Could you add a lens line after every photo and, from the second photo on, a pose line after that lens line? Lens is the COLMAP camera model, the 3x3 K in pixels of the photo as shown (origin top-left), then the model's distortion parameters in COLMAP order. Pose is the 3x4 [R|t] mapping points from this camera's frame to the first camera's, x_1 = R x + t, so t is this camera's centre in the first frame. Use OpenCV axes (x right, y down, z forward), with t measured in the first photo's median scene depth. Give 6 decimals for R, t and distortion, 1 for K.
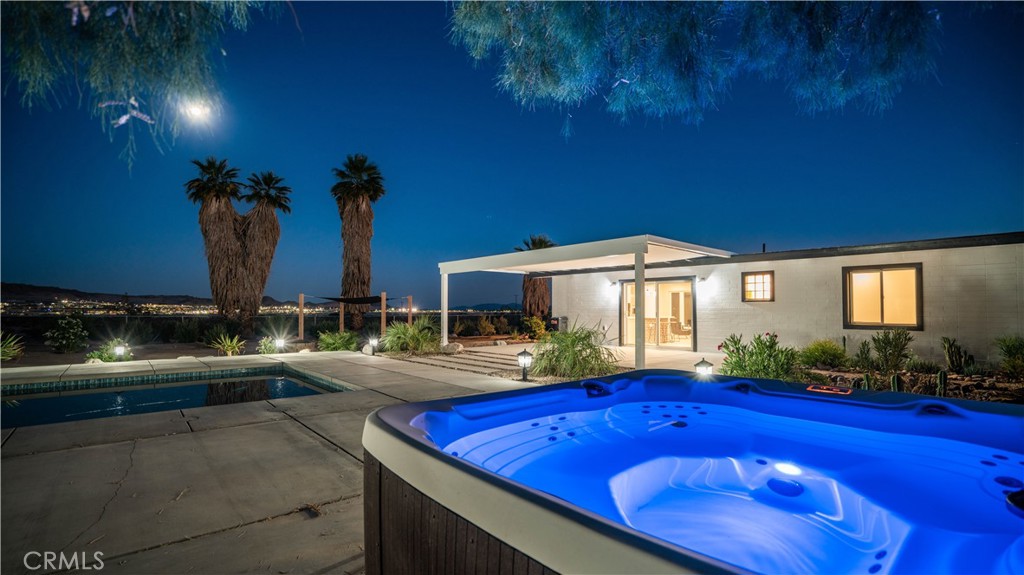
lens RADIAL K [[459.1, 0, 516.4], [0, 459.1, 289.1], [0, 0, 1]] dist [-0.038378, -0.000627]
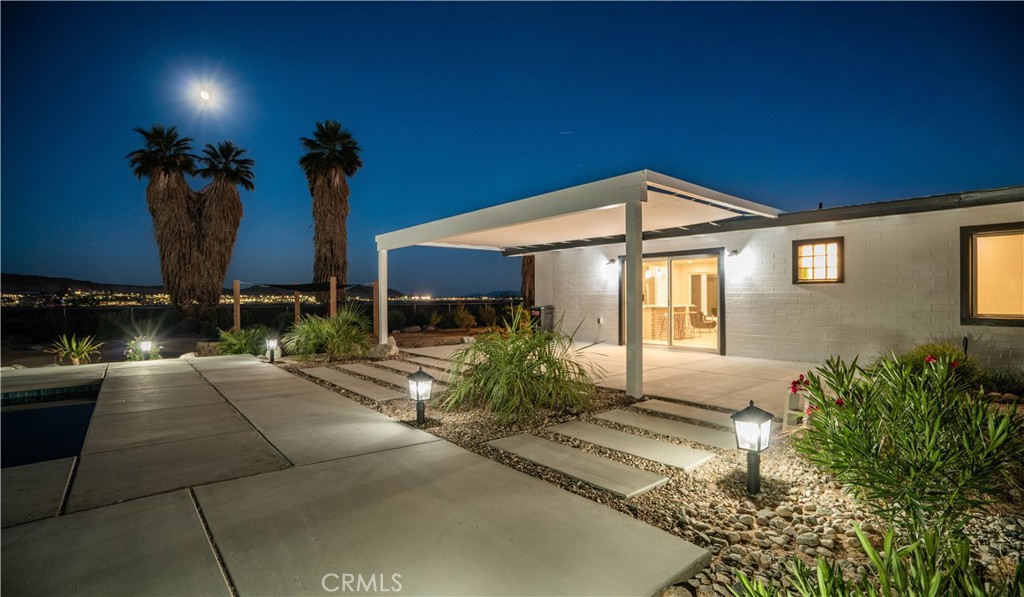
lens RADIAL K [[473.2, 0, 514.1], [0, 473.2, 295.4], [0, 0, 1]] dist [-0.028622, 0.001330]
pose [[0.999246, -0.007893, -0.038015, 0.082886], [0.009473, 0.999090, 0.041581, 0.009781], [0.037652, -0.041910, 0.998412, 0.224955]]
